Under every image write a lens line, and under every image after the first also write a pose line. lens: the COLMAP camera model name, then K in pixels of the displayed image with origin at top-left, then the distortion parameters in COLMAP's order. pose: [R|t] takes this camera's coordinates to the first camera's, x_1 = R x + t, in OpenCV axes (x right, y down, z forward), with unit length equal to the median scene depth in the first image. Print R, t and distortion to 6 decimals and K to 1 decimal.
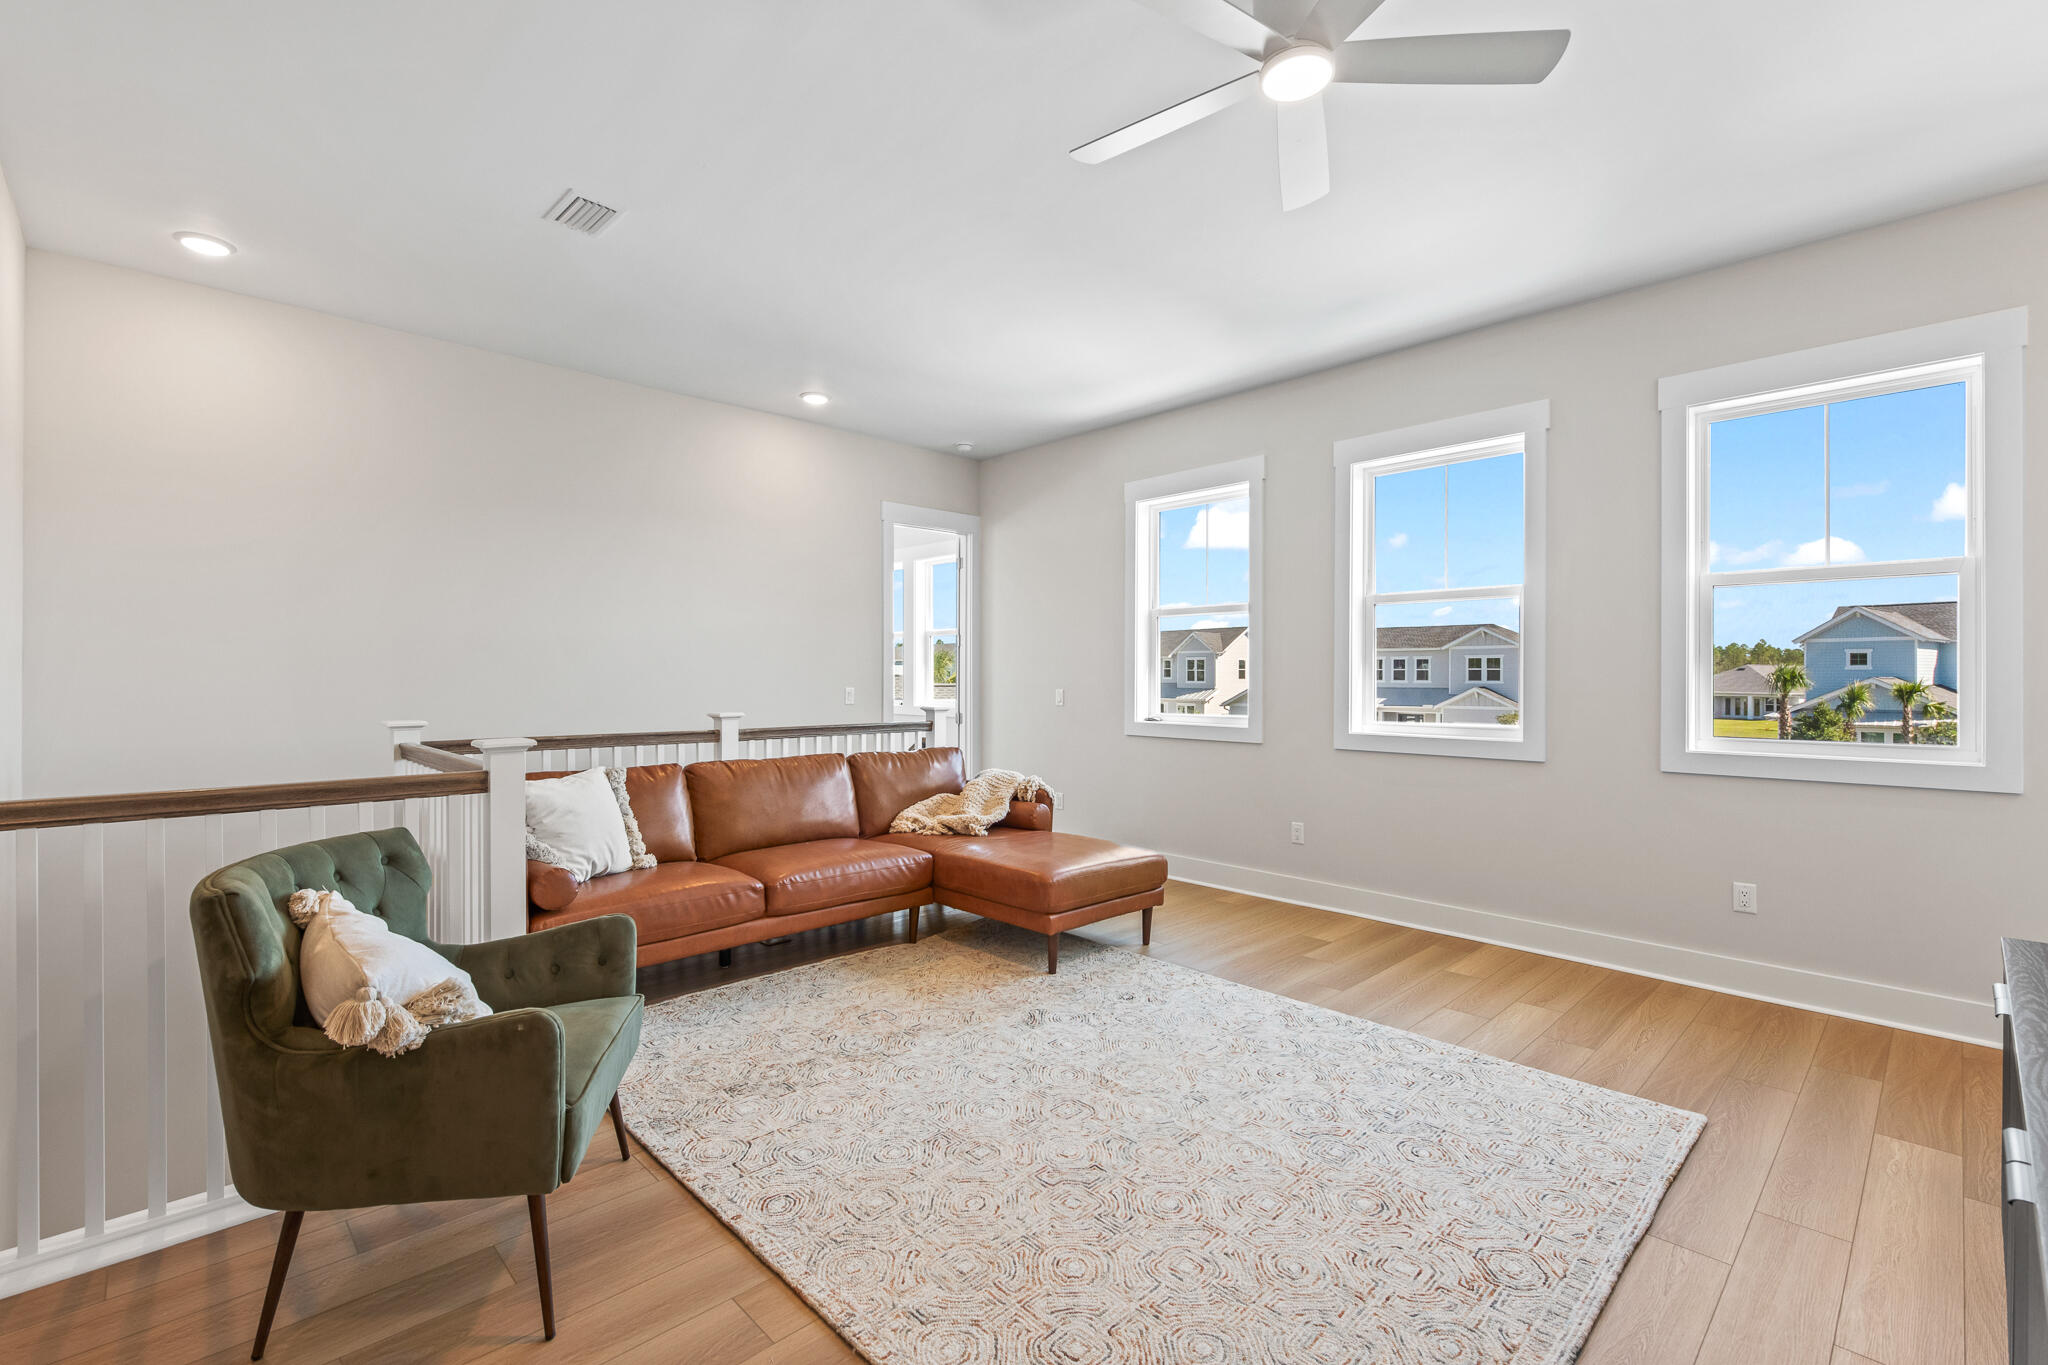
lens RADIAL K [[909.0, 0, 1020.5], [0, 909.0, 676.6], [0, 0, 1]] dist [0.002378, 0.000185]
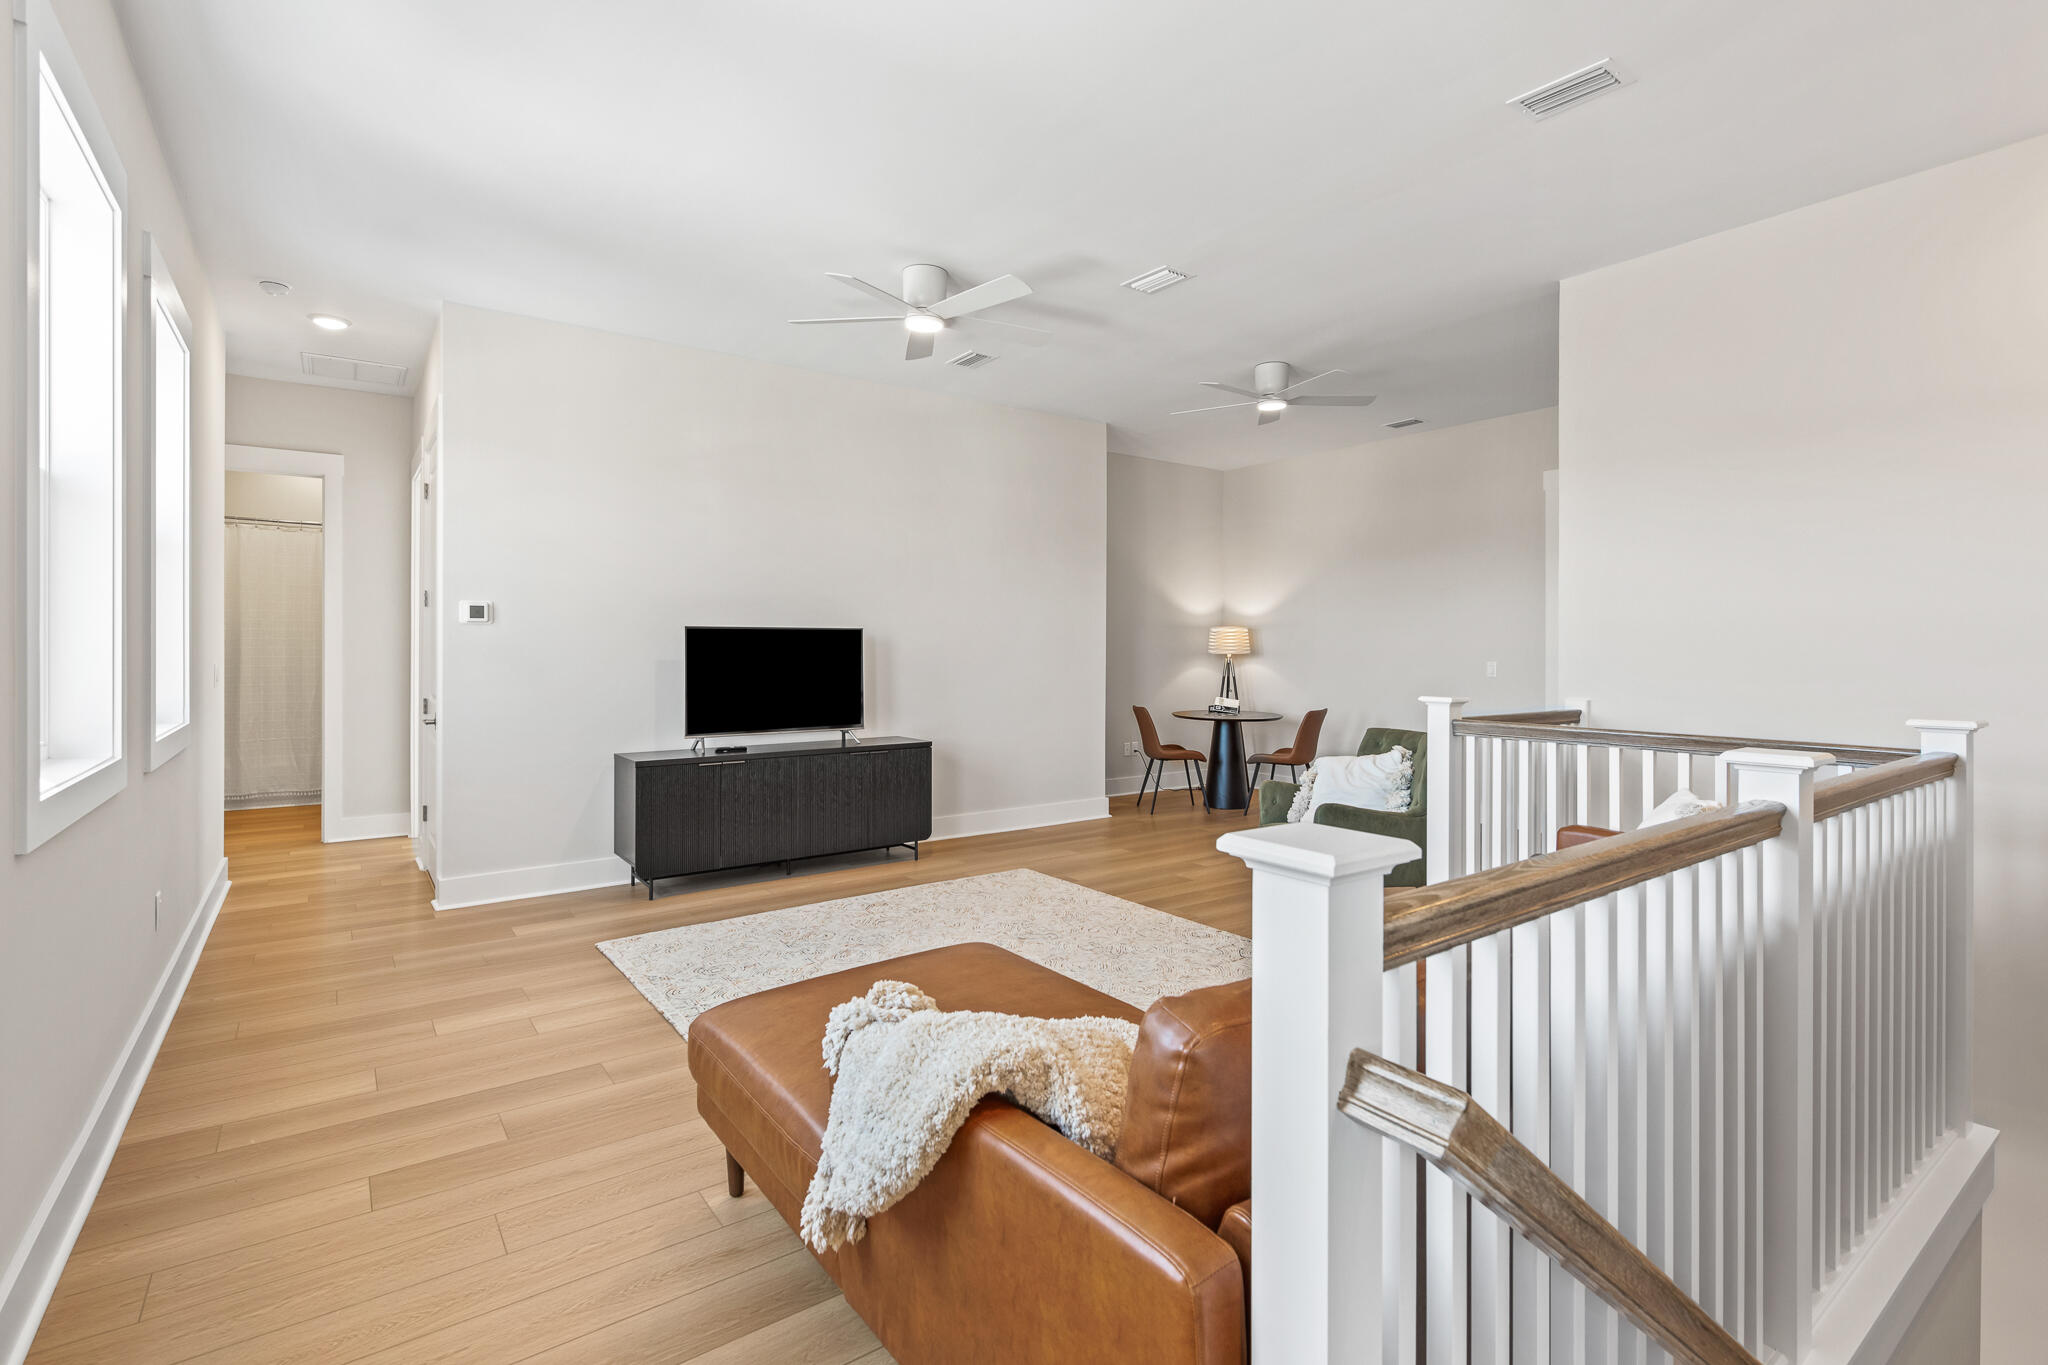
lens RADIAL K [[941.8, 0, 999.0], [0, 941.8, 644.0], [0, 0, 1]] dist [-0.002847, -0.000358]
pose [[-0.988112, -0.005051, 0.153656, -0.091187], [-0.005586, 0.999980, -0.003050, -0.000706], [-0.153637, -0.003872, -0.988120, 1.768566]]
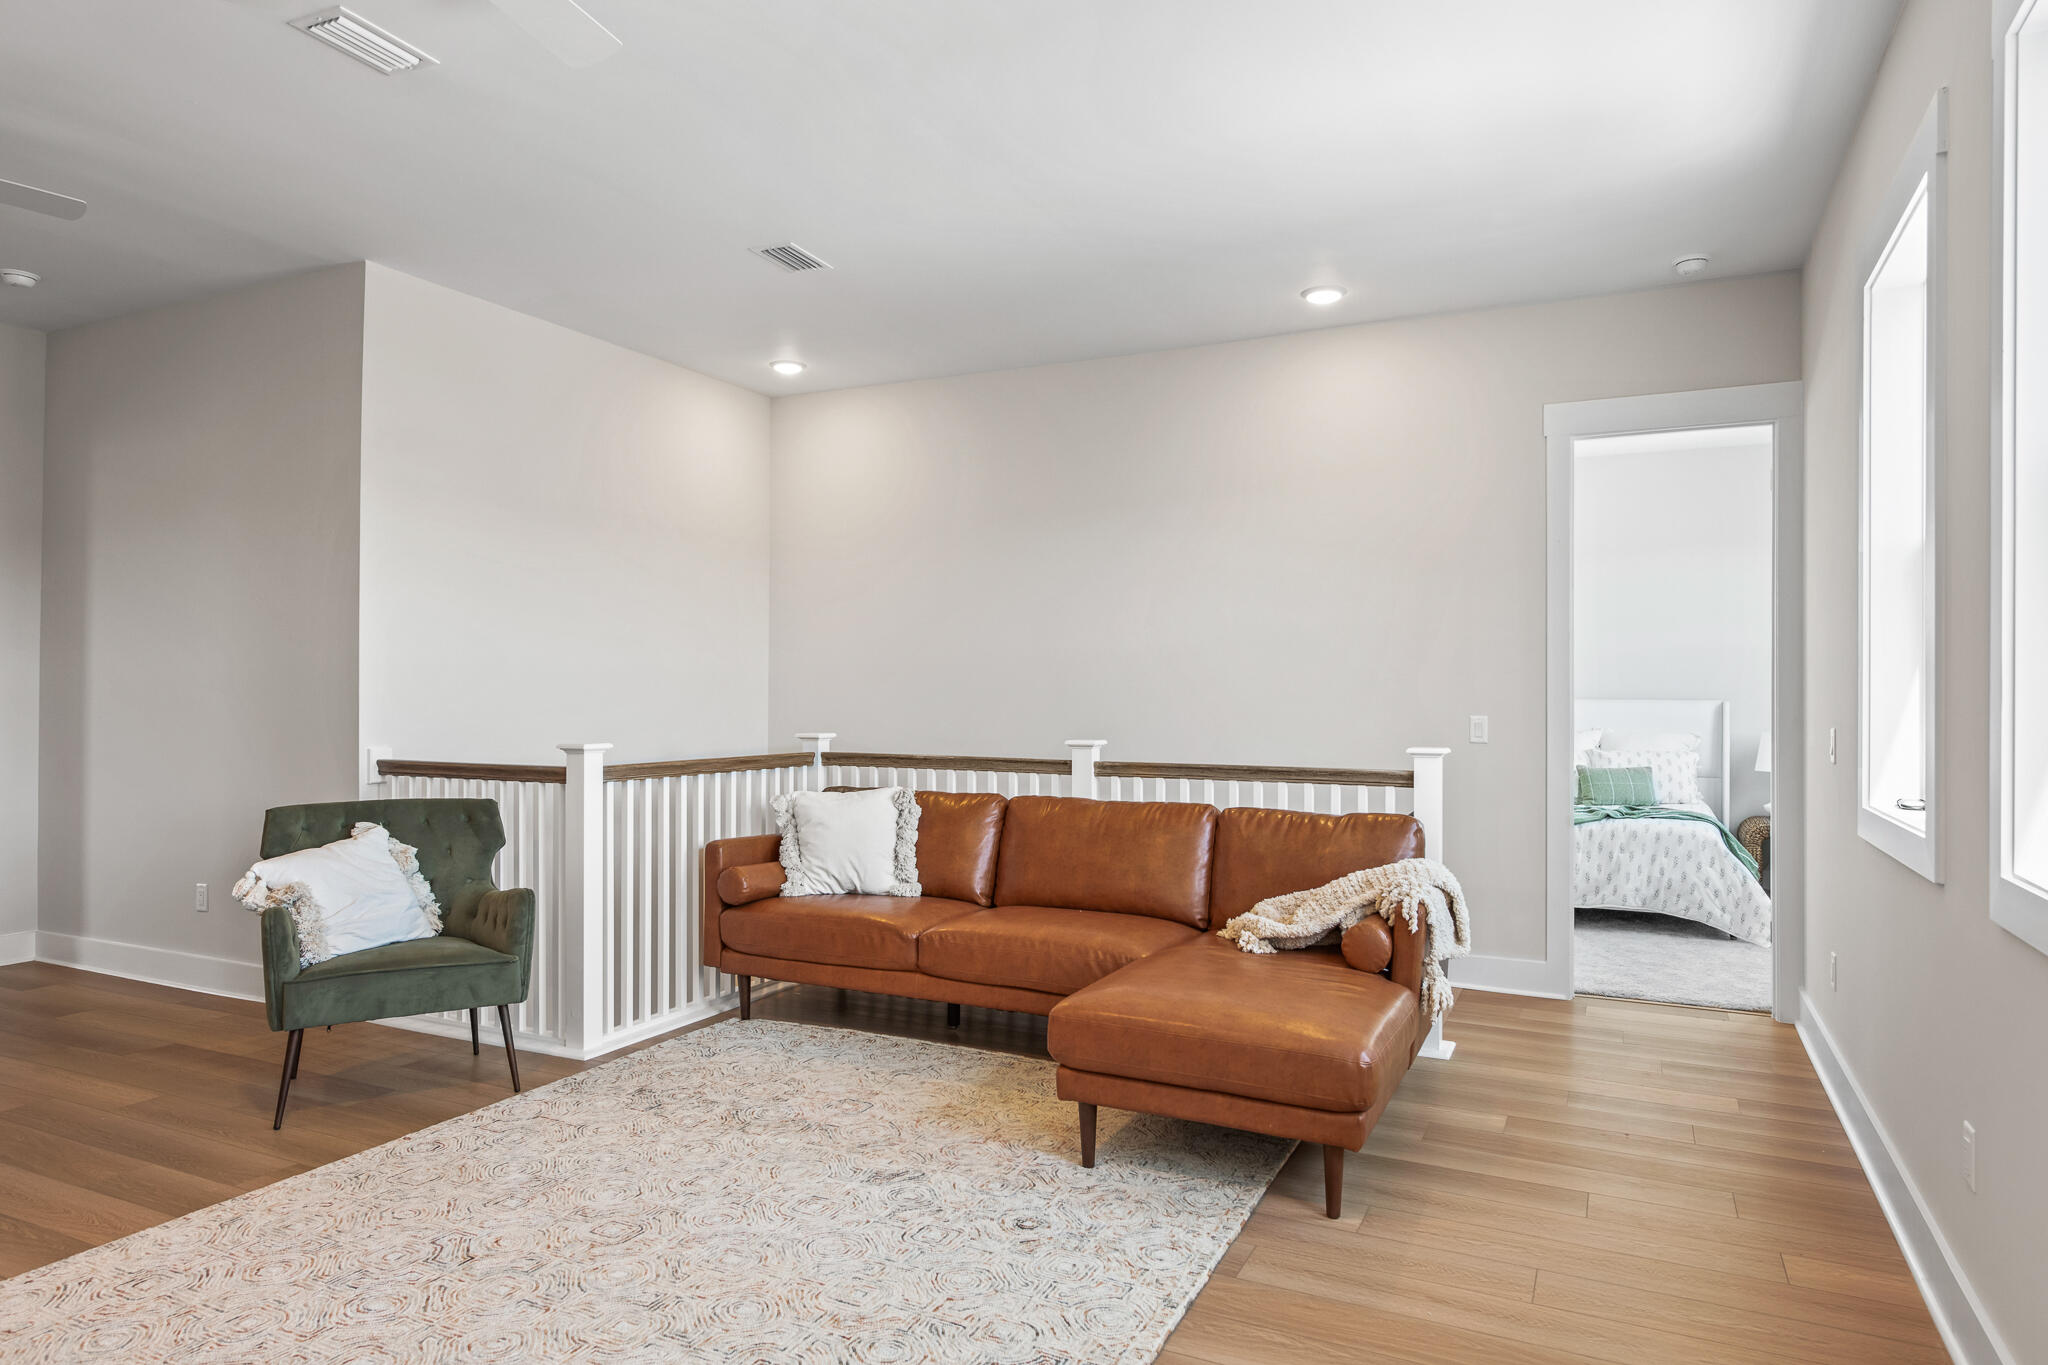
lens RADIAL K [[1247.4, 0, 1017.5], [0, 1247.4, 692.3], [0, 0, 1]] dist [0.006097, 0.003224]
pose [[0.331479, 0.001979, -0.943460, 0.897890], [-0.005022, 0.999987, 0.000333, -0.004753], [0.943449, 0.004628, 0.331485, 0.708860]]
